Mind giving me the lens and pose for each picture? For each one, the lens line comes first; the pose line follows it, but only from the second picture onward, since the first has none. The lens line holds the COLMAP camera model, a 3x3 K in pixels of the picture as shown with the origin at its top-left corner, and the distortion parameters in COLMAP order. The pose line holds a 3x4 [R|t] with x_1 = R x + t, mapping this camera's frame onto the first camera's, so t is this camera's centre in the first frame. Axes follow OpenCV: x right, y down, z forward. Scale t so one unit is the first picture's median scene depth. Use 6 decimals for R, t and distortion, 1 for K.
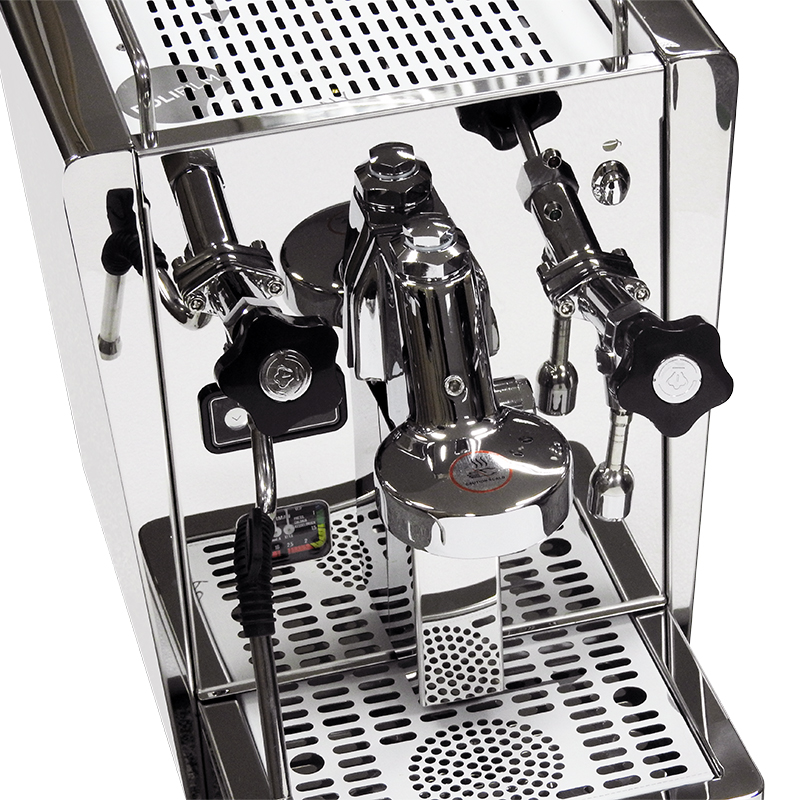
lens RADIAL K [[3132.2, 0, 400.0], [0, 3132.2, 400.0], [0, 0, 1]] dist [-0.132897, 0.830603]
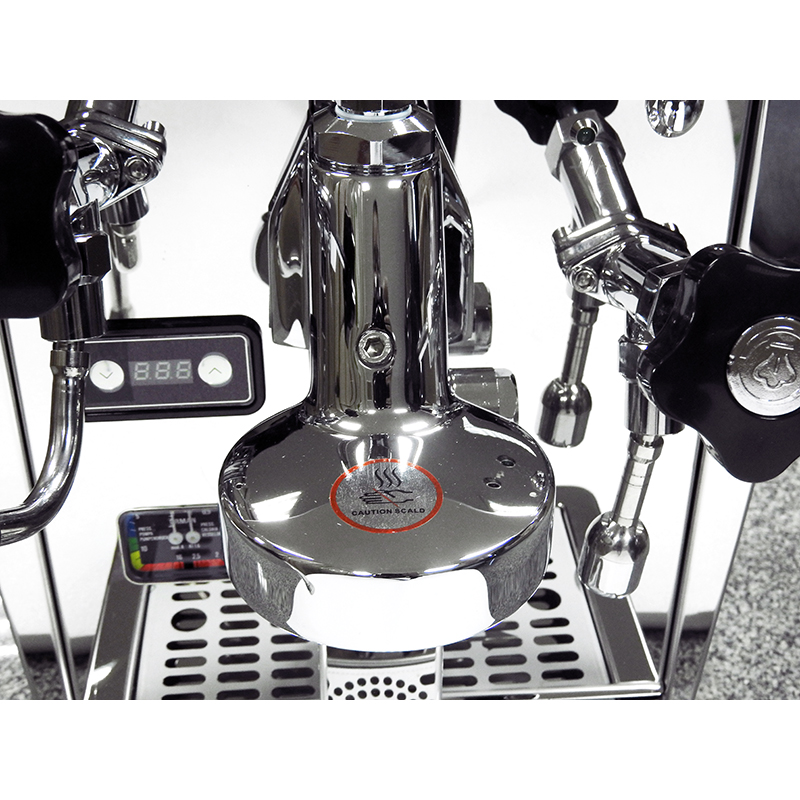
lens RADIAL K [[1173.4, 0, 400.0], [0, 1173.4, 400.0], [0, 0, 1]] dist [-0.048003, -0.101206]
pose [[0.982775, 0.136364, -0.124735, 0.047765], [-0.143770, 0.988223, -0.052397, 0.015421], [0.116121, 0.069427, 0.990806, 0.724475]]
